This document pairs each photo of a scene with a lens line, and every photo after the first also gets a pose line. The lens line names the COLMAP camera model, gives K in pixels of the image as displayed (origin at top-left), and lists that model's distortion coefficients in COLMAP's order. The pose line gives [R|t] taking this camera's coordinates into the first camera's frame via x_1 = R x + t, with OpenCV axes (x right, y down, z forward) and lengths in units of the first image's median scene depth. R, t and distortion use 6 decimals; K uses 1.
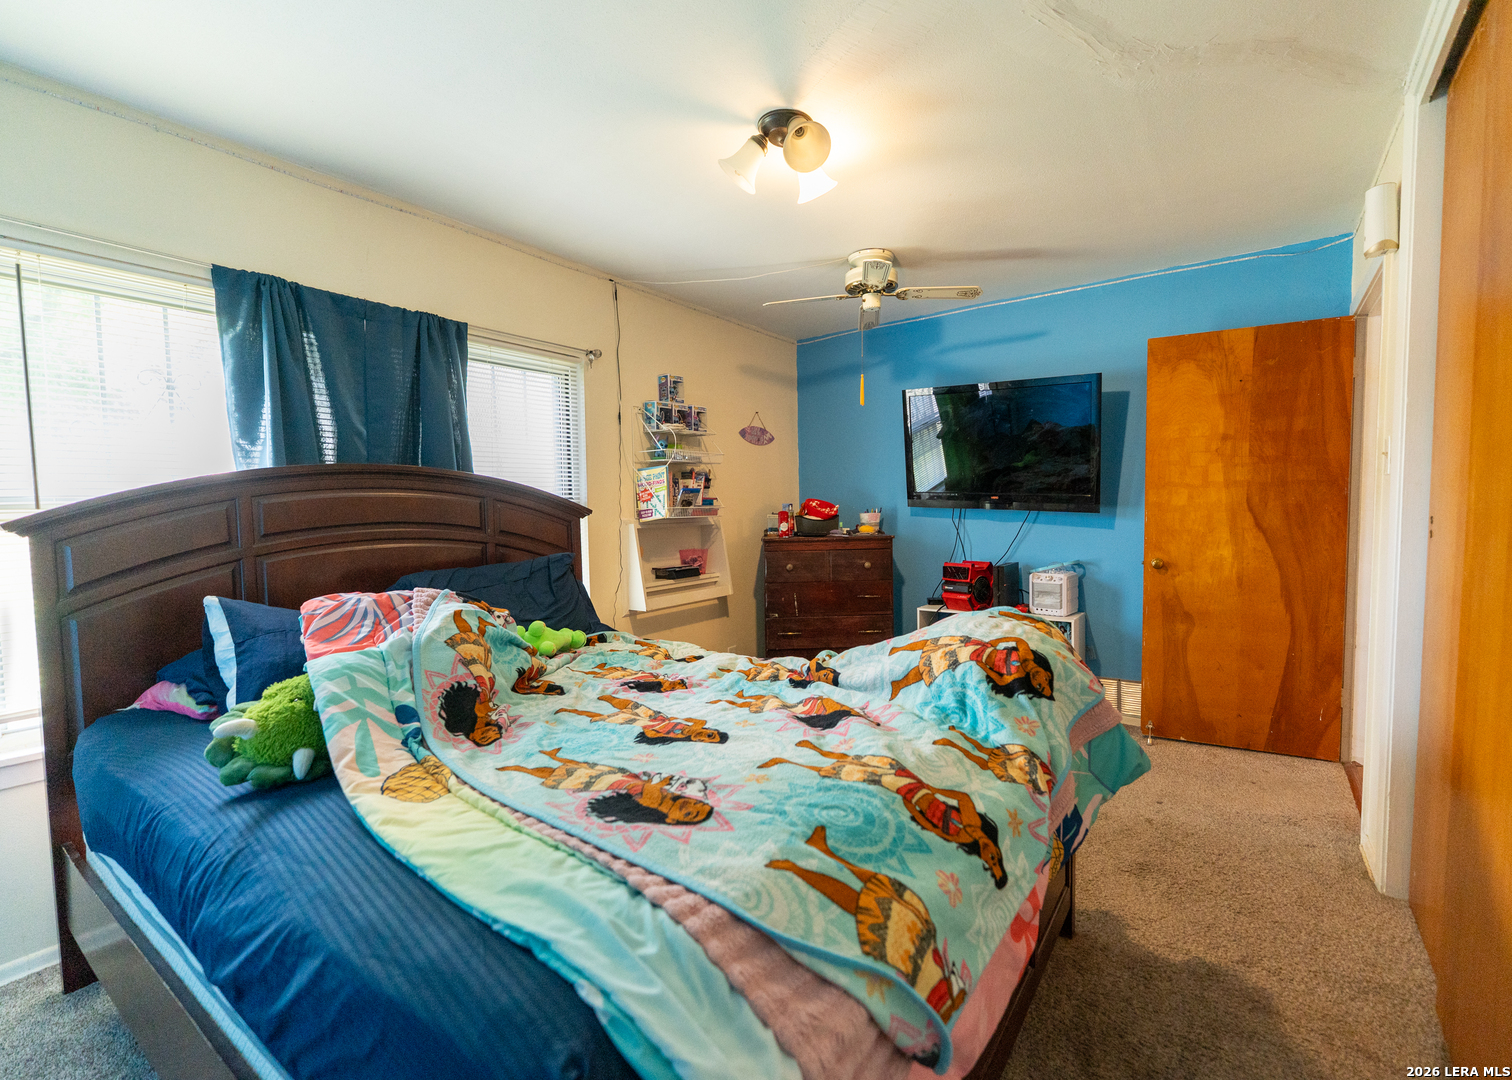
lens RADIAL K [[628.6, 0, 756.0], [0, 628.6, 540.0], [0, 0, 1]] dist [-0.000656, 0.000008]
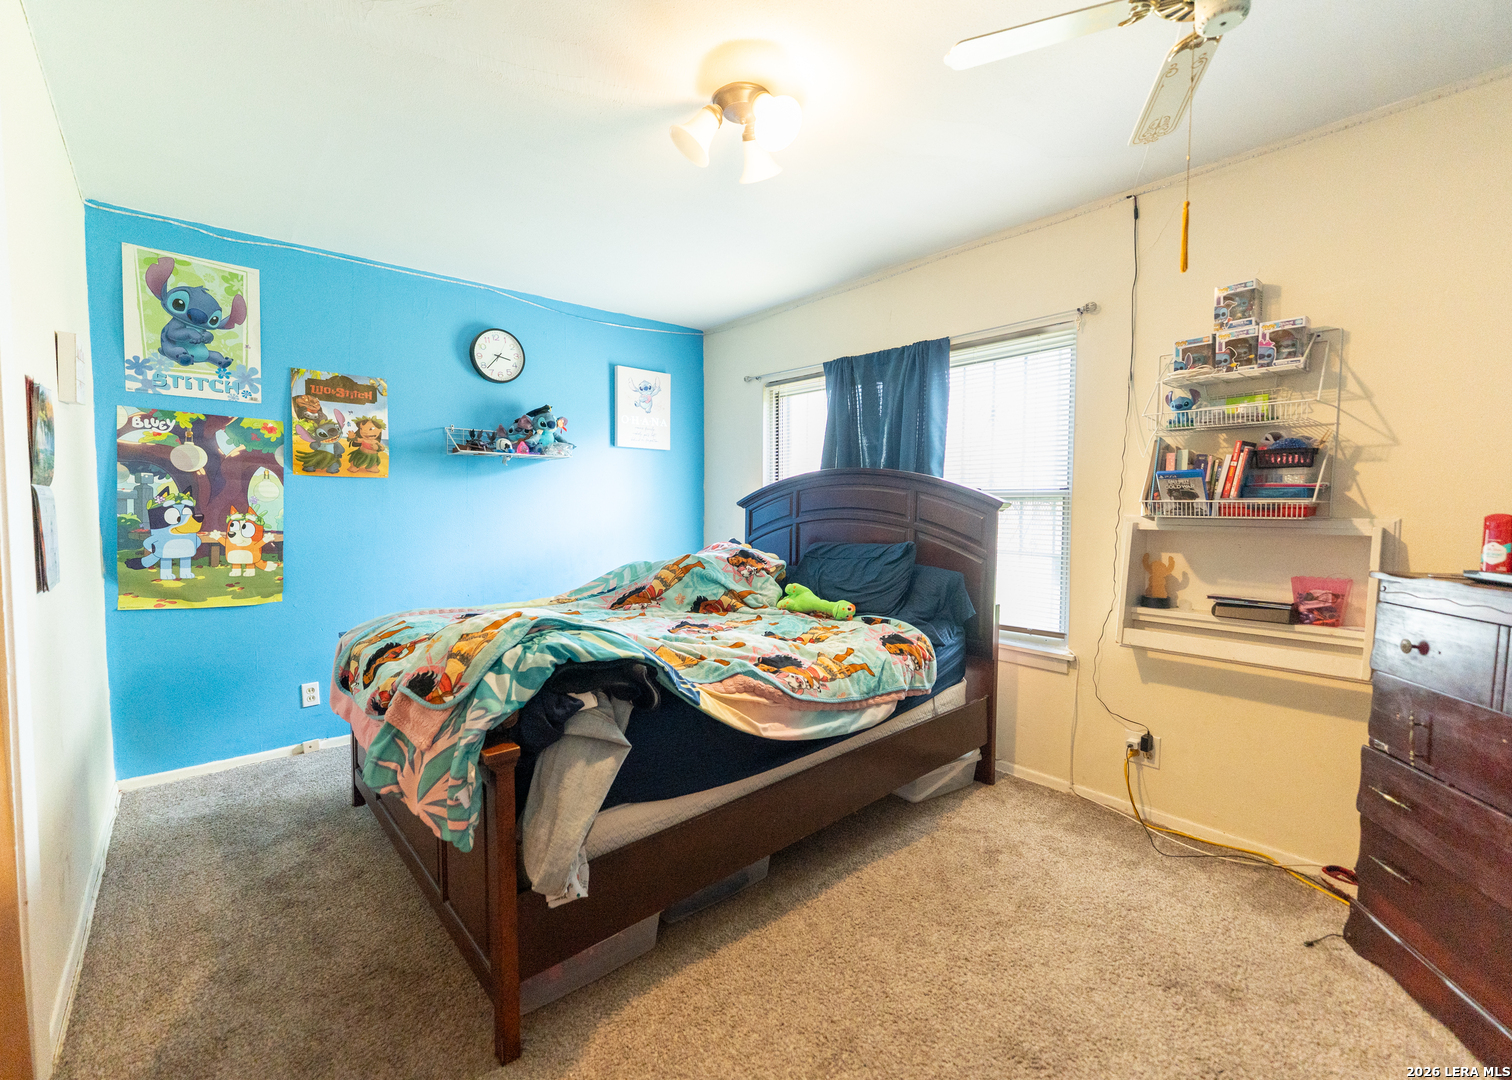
lens RADIAL K [[628.6, 0, 756.0], [0, 628.6, 540.0], [0, 0, 1]] dist [-0.000656, 0.000008]
pose [[-0.175641, 0.054428, -0.982948, 0.723397], [-0.073315, 0.994975, 0.068194, -0.031637], [0.981720, 0.084043, -0.170768, 0.872663]]
